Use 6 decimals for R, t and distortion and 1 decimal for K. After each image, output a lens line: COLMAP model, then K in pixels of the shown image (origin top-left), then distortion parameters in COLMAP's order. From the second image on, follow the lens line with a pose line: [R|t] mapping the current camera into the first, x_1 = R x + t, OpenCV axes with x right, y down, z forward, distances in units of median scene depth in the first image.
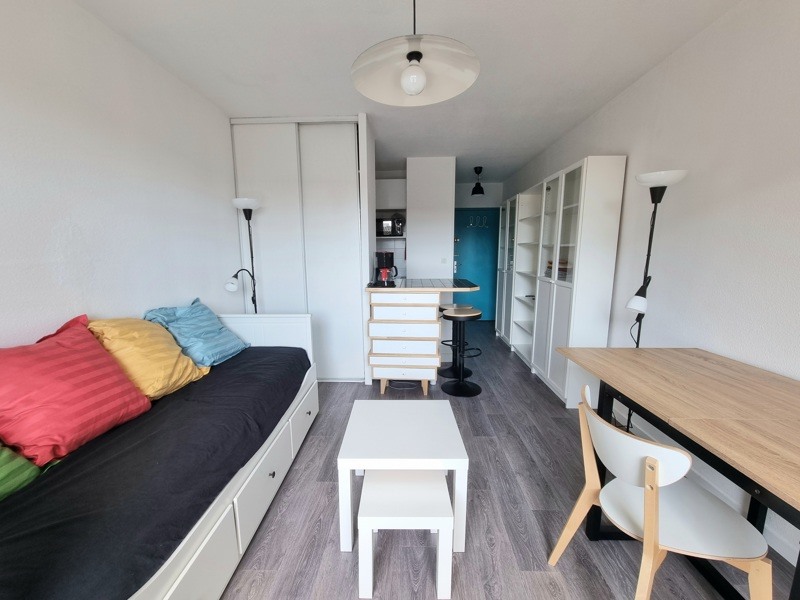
lens RADIAL K [[322.3, 0, 400.0], [0, 322.3, 300.0], [0, 0, 1]] dist [-0.002148, -0.000226]
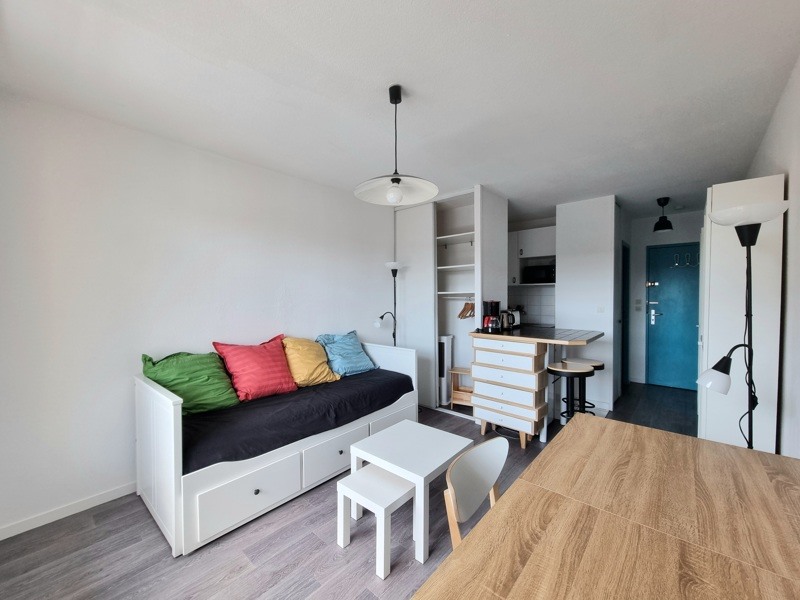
lens RADIAL K [[322.3, 0, 400.0], [0, 322.3, 300.0], [0, 0, 1]] dist [-0.002148, -0.000226]
pose [[0.772421, 0.012654, -0.634984, 0.600448], [-0.093494, 0.991175, -0.093978, -0.031171], [0.628191, 0.131958, 0.766788, -0.048056]]
